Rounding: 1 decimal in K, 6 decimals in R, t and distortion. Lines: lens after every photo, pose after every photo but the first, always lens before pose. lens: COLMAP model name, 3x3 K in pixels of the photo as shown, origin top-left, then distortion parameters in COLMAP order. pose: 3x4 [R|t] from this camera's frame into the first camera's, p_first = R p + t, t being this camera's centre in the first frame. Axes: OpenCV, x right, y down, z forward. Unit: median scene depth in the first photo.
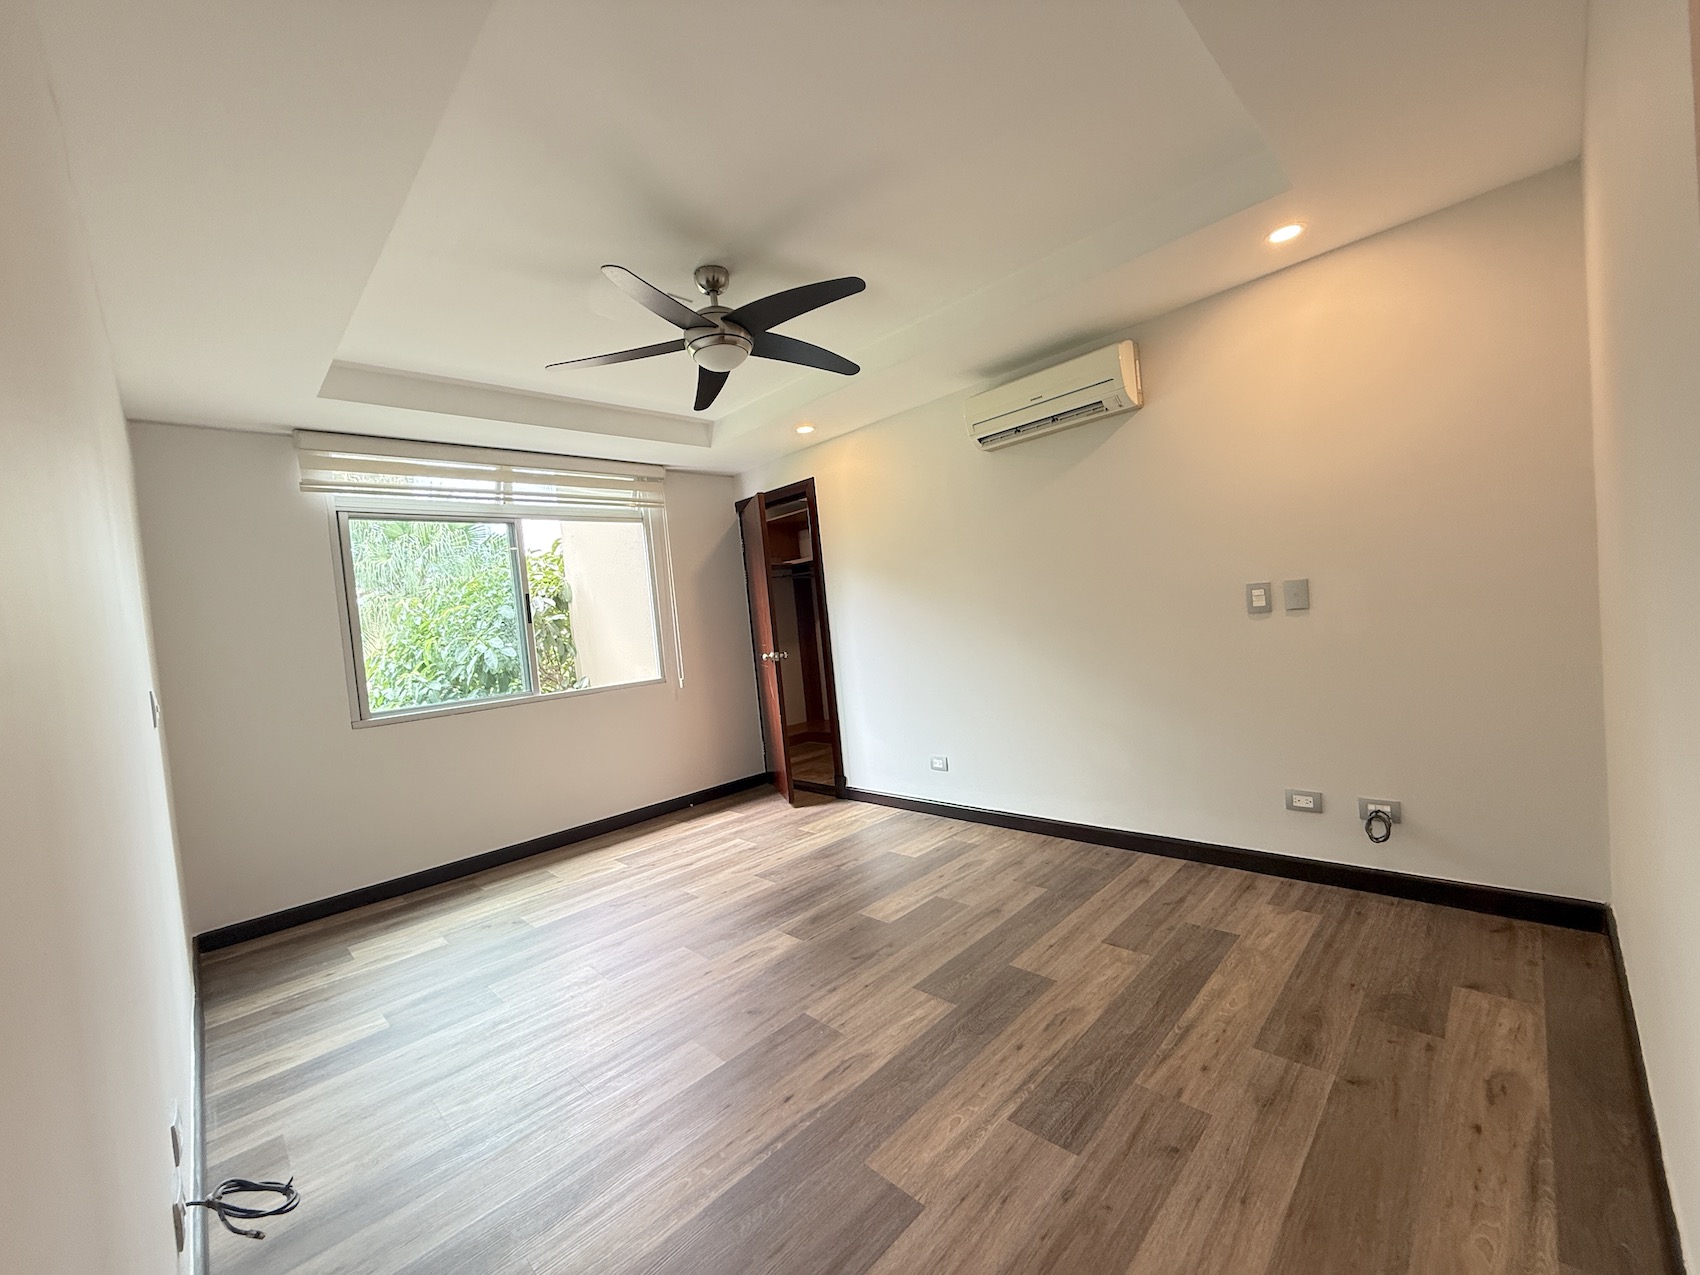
lens RADIAL K [[679.8, 0, 844.4], [0, 679.8, 637.2], [0, 0, 1]] dist [-0.000160, -0.000017]
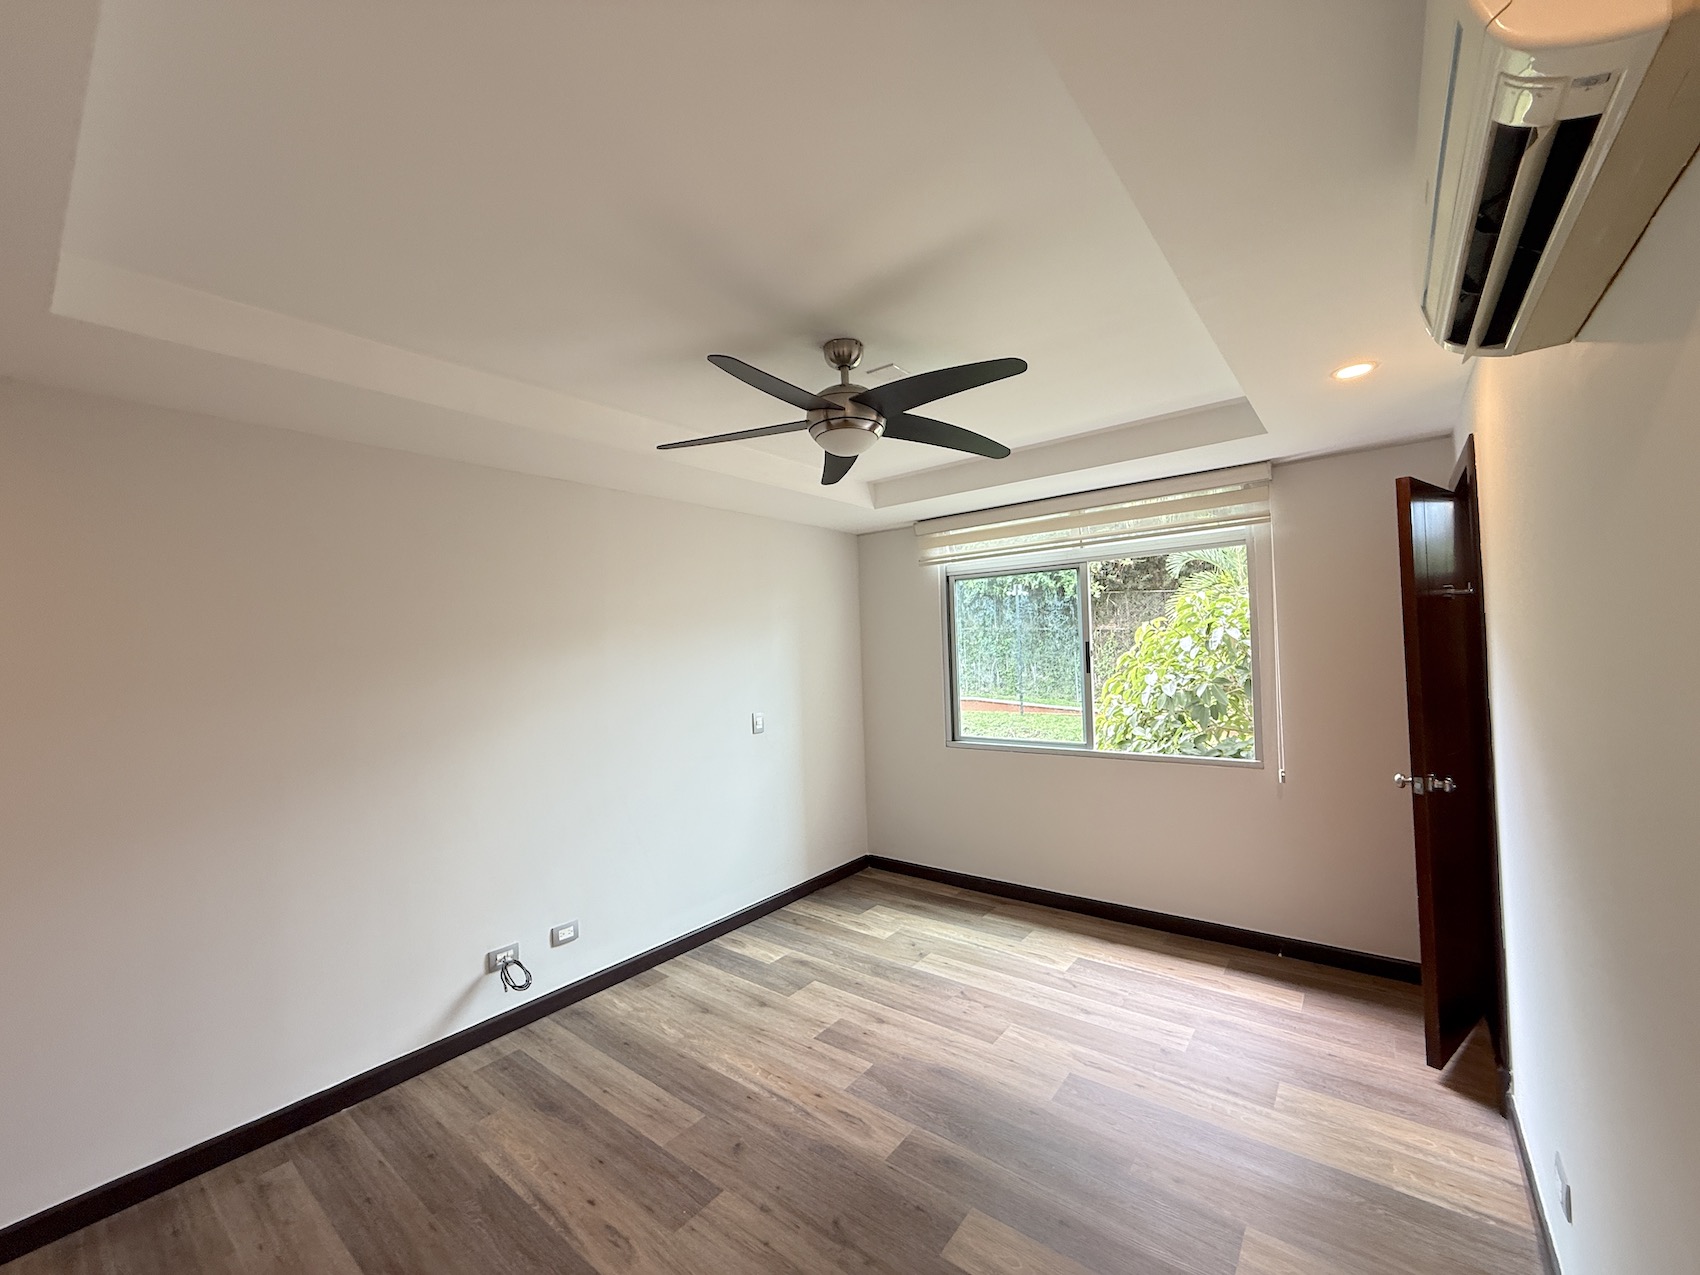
lens RADIAL K [[679.8, 0, 844.4], [0, 679.8, 637.2], [0, 0, 1]] dist [-0.000160, -0.000017]
pose [[0.122917, 0.076365, -0.989475, 0.507908], [-0.001920, 0.997052, 0.076711, -0.168532], [0.992415, -0.007529, 0.122701, 0.649266]]
